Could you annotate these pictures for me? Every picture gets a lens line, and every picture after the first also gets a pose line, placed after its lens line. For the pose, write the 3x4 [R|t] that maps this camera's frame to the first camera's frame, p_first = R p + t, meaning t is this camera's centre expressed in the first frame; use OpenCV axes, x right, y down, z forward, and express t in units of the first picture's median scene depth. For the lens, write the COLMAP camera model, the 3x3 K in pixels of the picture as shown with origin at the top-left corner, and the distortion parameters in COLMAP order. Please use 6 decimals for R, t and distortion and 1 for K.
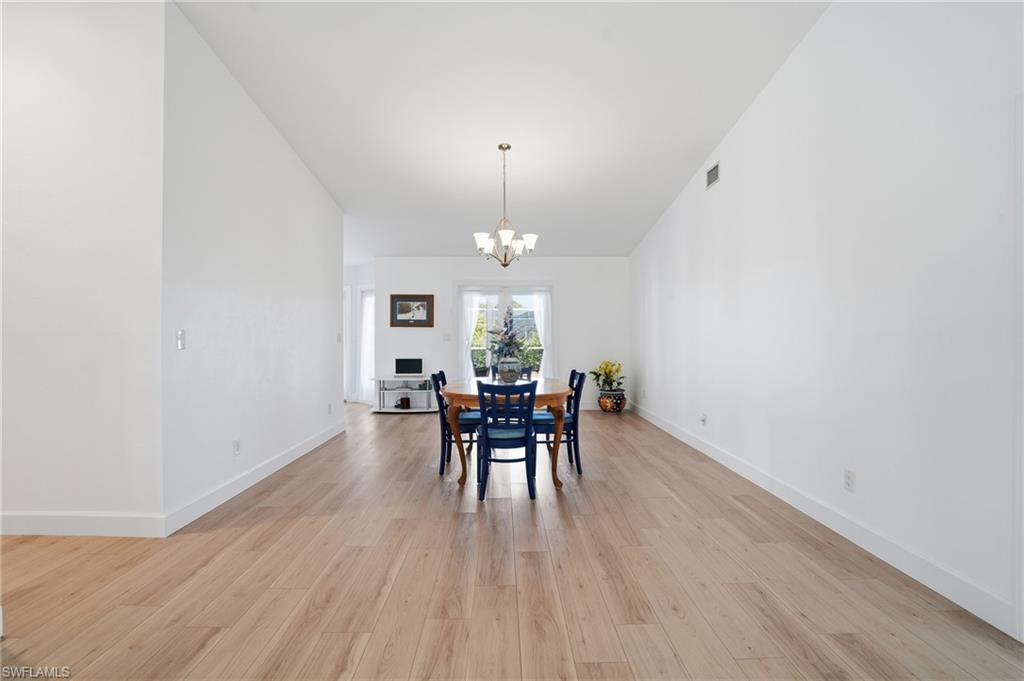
lens RADIAL K [[479.0, 0, 510.2], [0, 479.0, 333.5], [0, 0, 1]] dist [-0.036593, 0.000084]
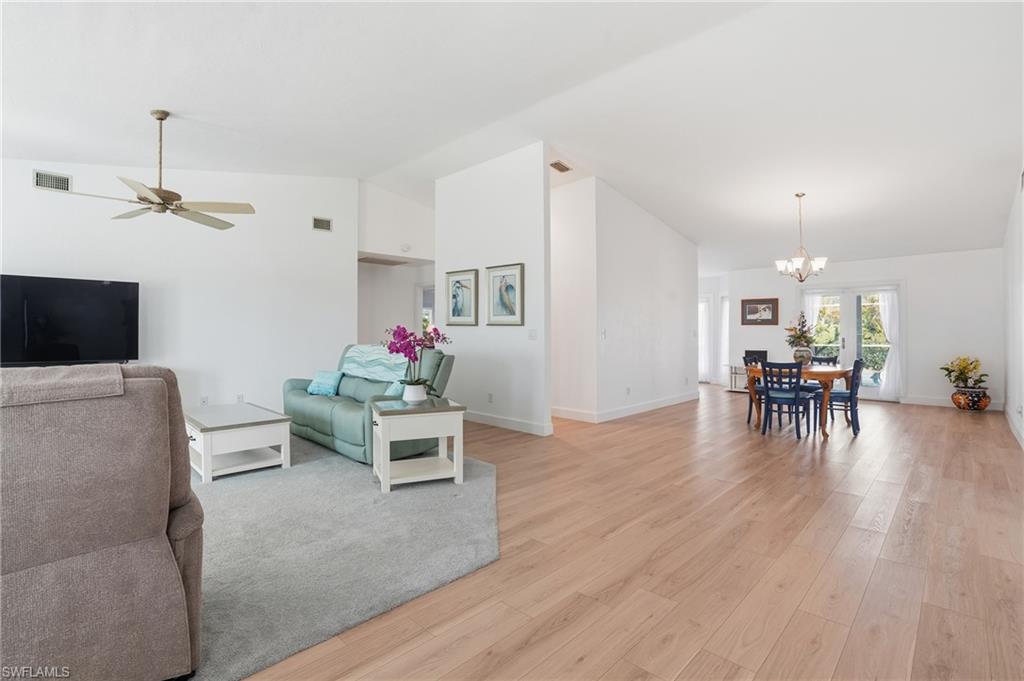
lens RADIAL K [[479.0, 0, 510.2], [0, 479.0, 333.5], [0, 0, 1]] dist [-0.036593, 0.000084]
pose [[0.704018, 0.002028, -0.710179, 0.300913], [0.003164, 0.999977, 0.005992, -0.001409], [0.710175, -0.006466, 0.703995, -0.460363]]
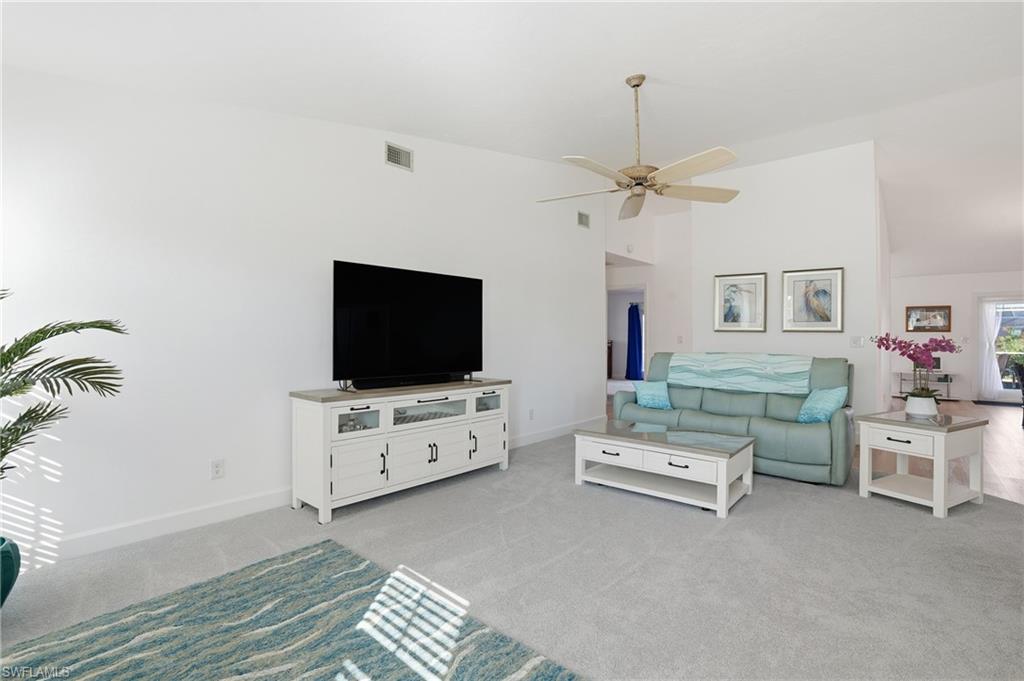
lens RADIAL K [[462.8, 0, 525.3], [0, 462.8, 330.2], [0, 0, 1]] dist [-0.018571, 0.000153]
pose [[0.741311, -0.000424, -0.671161, -0.261865], [-0.004488, 0.999974, -0.005589, -0.009095], [0.671147, 0.007155, 0.741290, -0.847762]]
